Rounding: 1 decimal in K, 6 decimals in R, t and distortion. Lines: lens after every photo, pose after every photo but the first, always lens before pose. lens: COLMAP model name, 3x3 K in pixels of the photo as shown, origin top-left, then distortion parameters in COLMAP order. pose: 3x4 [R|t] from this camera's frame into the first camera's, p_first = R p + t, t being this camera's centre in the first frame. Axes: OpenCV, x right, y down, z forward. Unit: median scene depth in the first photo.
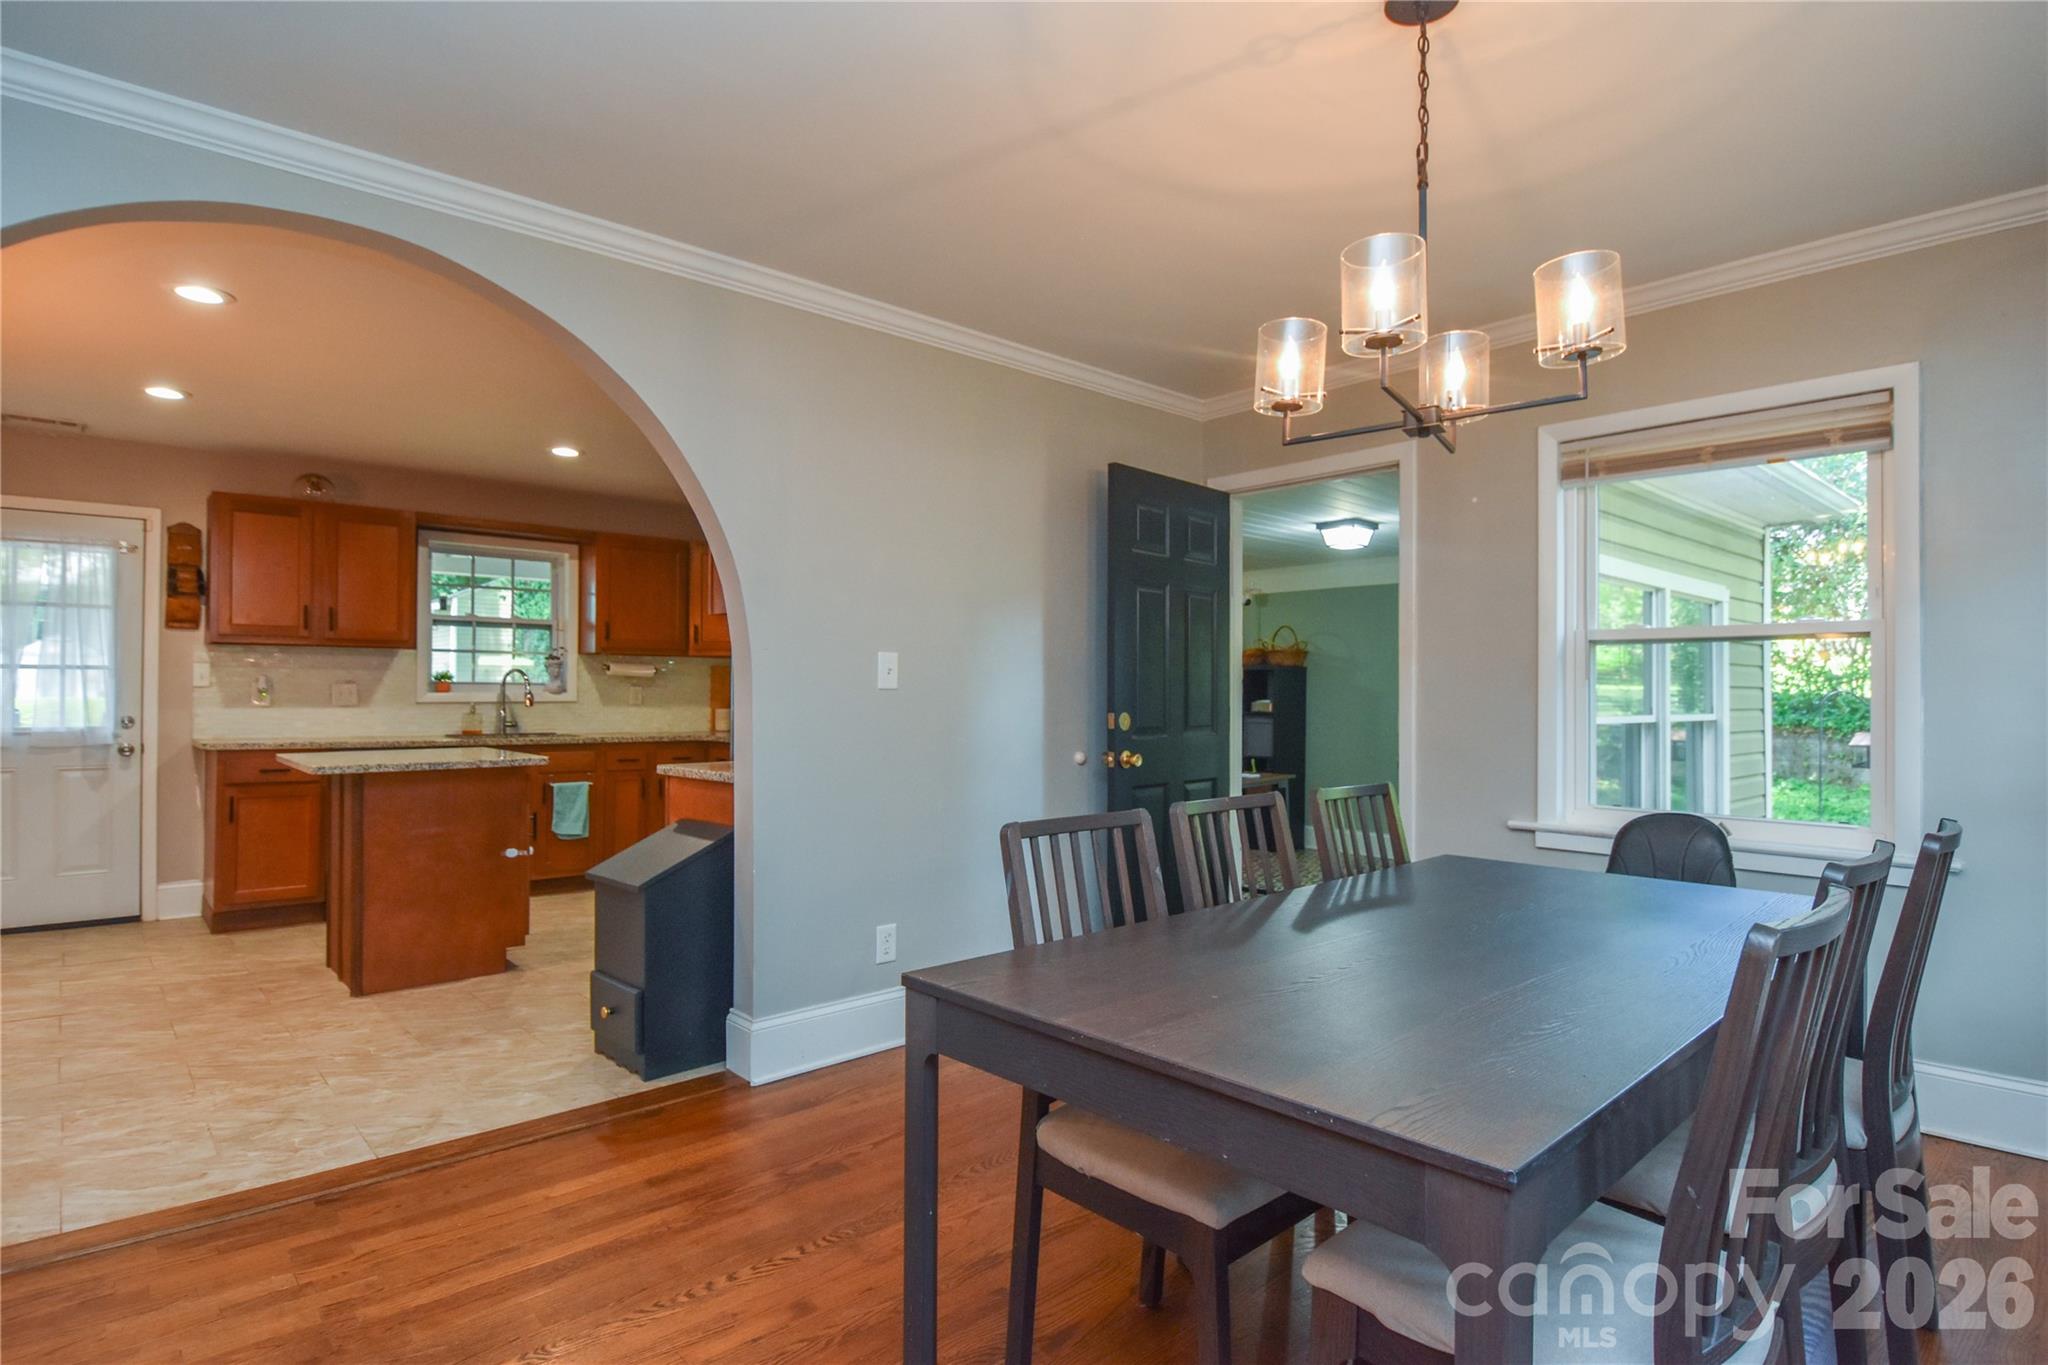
lens RADIAL K [[1056.4, 0, 1035.1], [0, 1056.4, 693.1], [0, 0, 1]] dist [-0.027764, -0.001364]
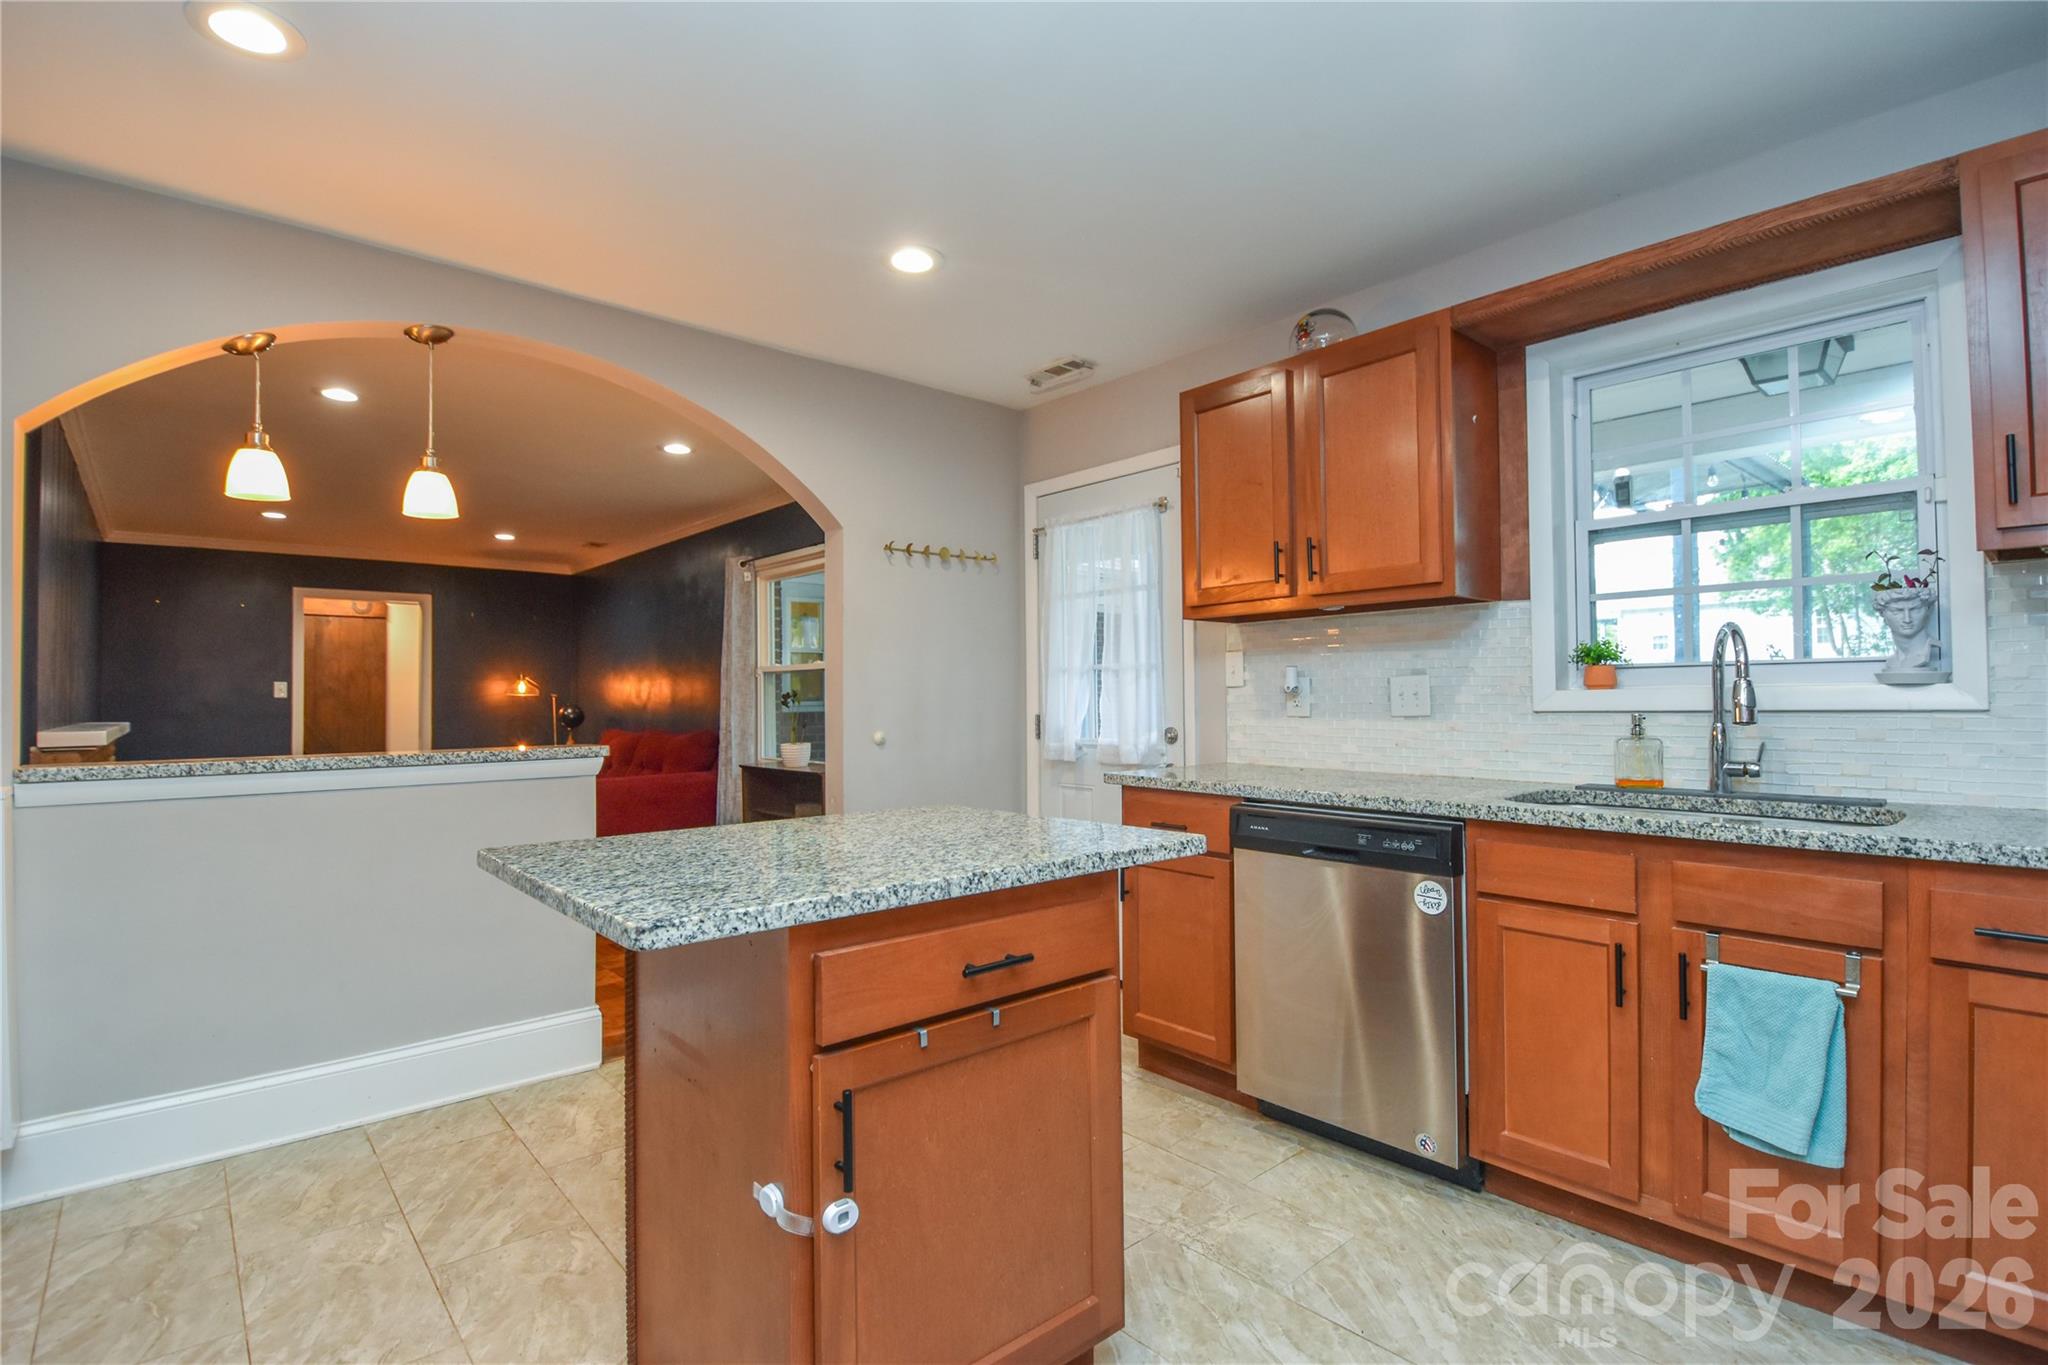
lens RADIAL K [[965.0, 0, 1041.8], [0, 965.0, 687.3], [0, 0, 1]] dist [-0.006762, -0.005841]
pose [[-0.013742, -0.016339, -0.999772, -0.175116], [0.010091, 0.999813, -0.016479, 0.003348], [0.999855, -0.010315, -0.013575, 0.895448]]
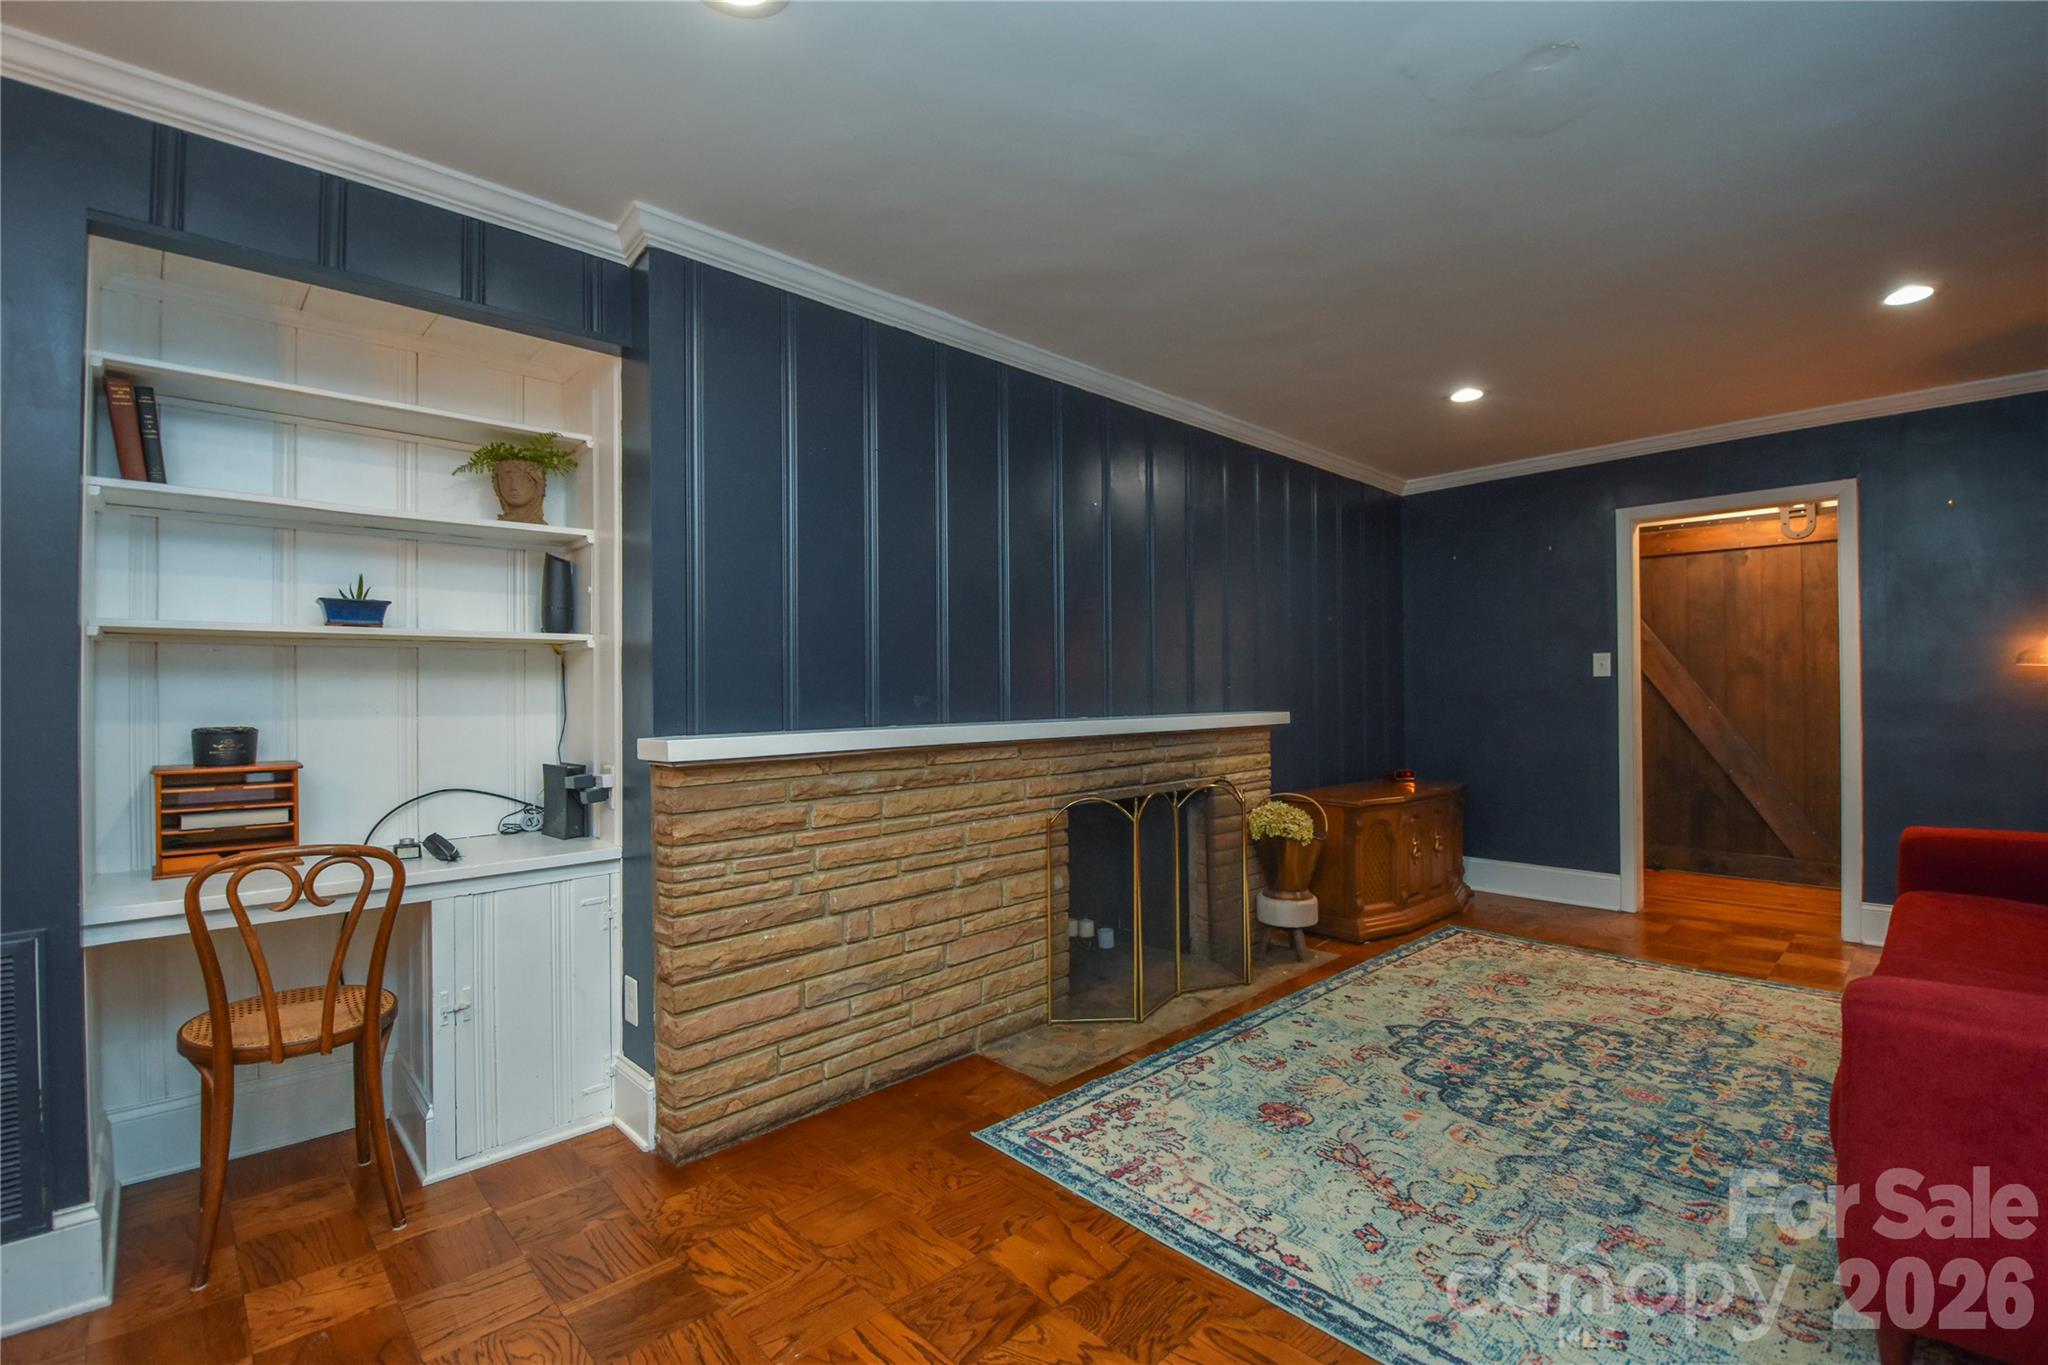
lens RADIAL K [[901.8, 0, 1018.2], [0, 901.8, 681.9], [0, 0, 1]] dist [-0.003011, -0.012595]
pose [[-0.999940, 0.006012, -0.009115, -0.986253], [0.006100, 0.999934, -0.009731, -0.005142], [0.009056, -0.009786, -0.999911, 0.640452]]
